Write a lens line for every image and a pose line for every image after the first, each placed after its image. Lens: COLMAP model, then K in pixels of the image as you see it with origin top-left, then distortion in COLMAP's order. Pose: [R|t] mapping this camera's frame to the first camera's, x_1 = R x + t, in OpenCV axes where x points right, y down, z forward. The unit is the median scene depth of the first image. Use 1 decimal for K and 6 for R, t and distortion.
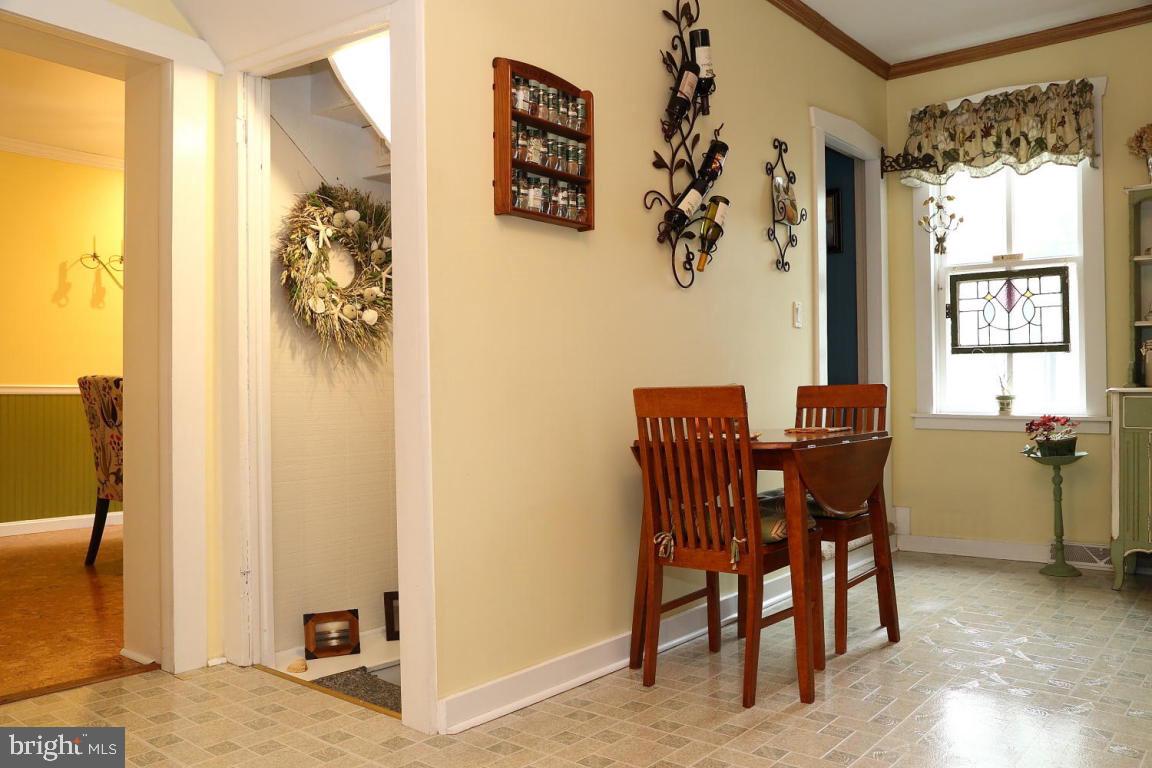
lens RADIAL K [[916.8, 0, 576.0], [0, 916.8, 384.0], [0, 0, 1]] dist [-0.074183, 0.069222]
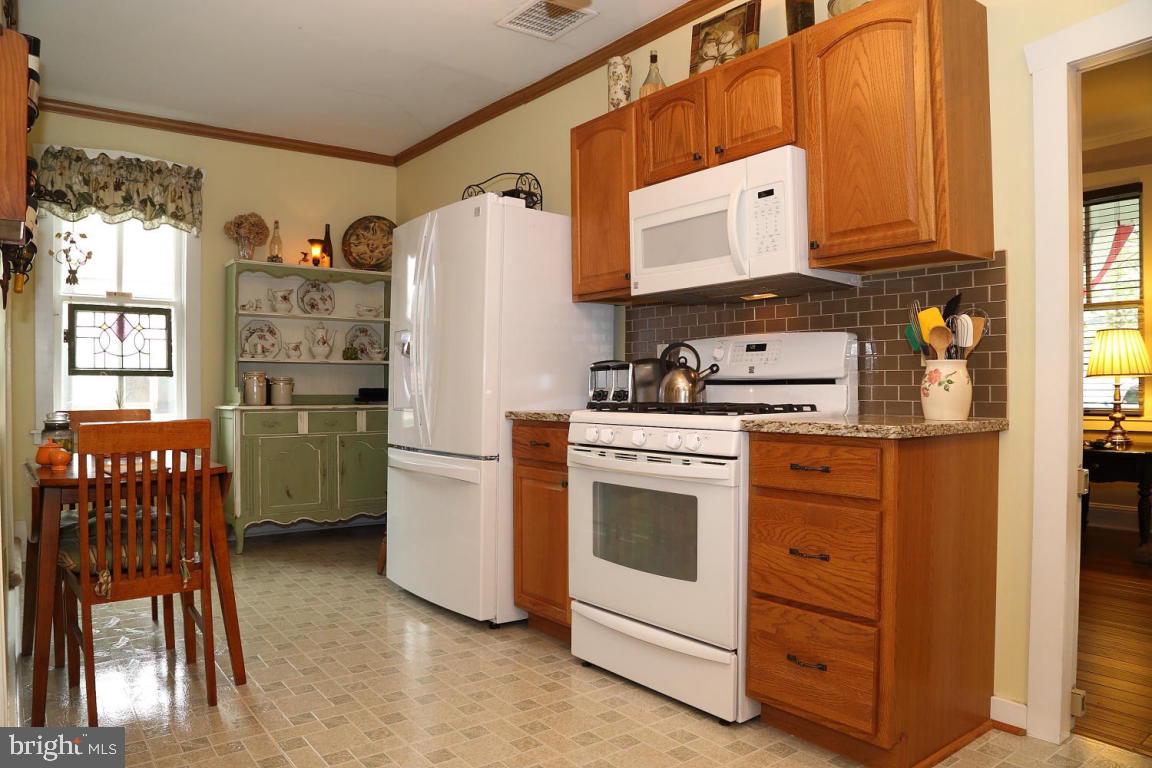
lens RADIAL K [[783.9, 0, 576.0], [0, 783.9, 384.0], [0, 0, 1]] dist [-0.125015, 0.066555]
pose [[0.230798, 0.009540, 0.972955, -0.347084], [-0.007497, 0.999940, -0.008026, -0.020532], [-0.972973, -0.005442, 0.230855, 0.198280]]
